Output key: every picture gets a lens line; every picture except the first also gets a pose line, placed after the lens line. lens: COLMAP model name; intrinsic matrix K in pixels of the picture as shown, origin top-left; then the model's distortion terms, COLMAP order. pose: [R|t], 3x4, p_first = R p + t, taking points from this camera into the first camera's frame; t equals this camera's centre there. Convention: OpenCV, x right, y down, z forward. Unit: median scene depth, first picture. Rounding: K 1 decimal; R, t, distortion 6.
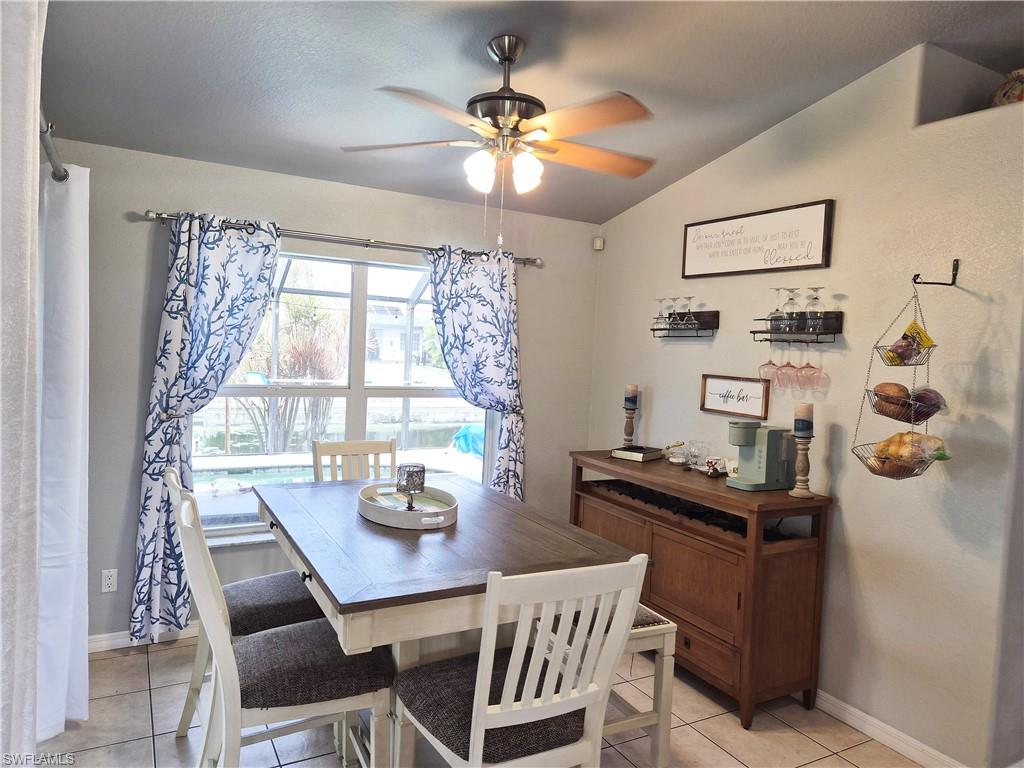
lens RADIAL K [[689.3, 0, 516.2], [0, 689.3, 385.8], [0, 0, 1]] dist [0.072822, -0.056245]
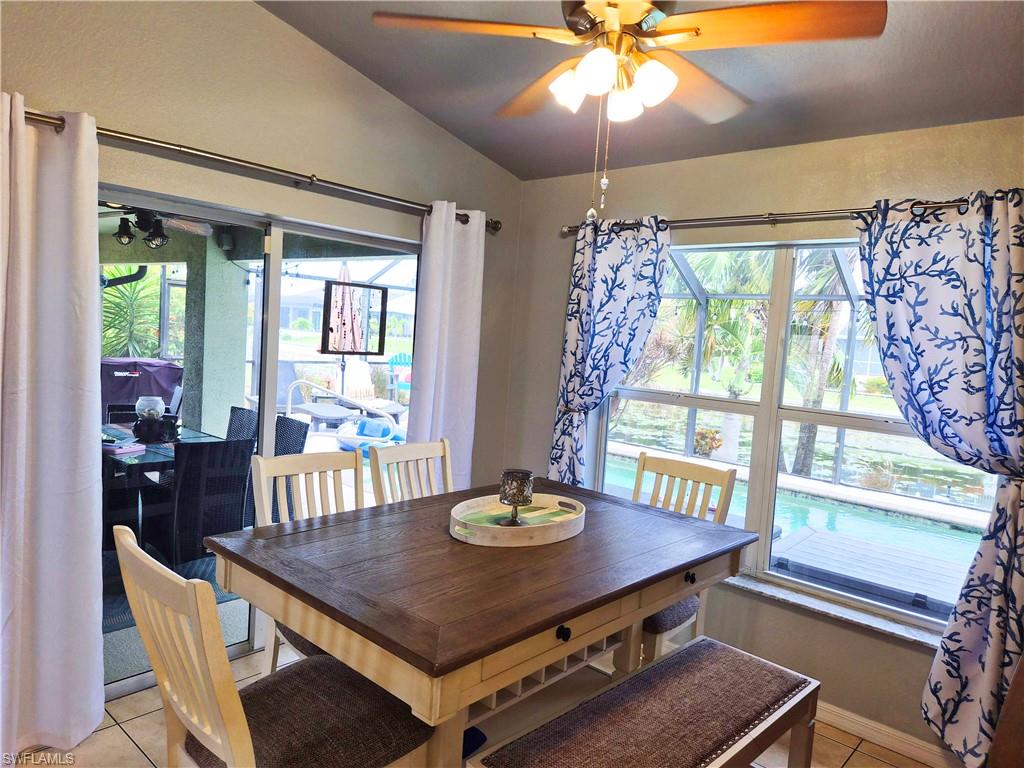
lens RADIAL K [[689.3, 0, 516.2], [0, 689.3, 385.8], [0, 0, 1]] dist [0.072822, -0.056245]
pose [[0.328198, 0.050279, -0.943270, 0.481035], [-0.106353, 0.994200, 0.015990, -0.002134], [0.938603, 0.095071, 0.331641, 0.536647]]
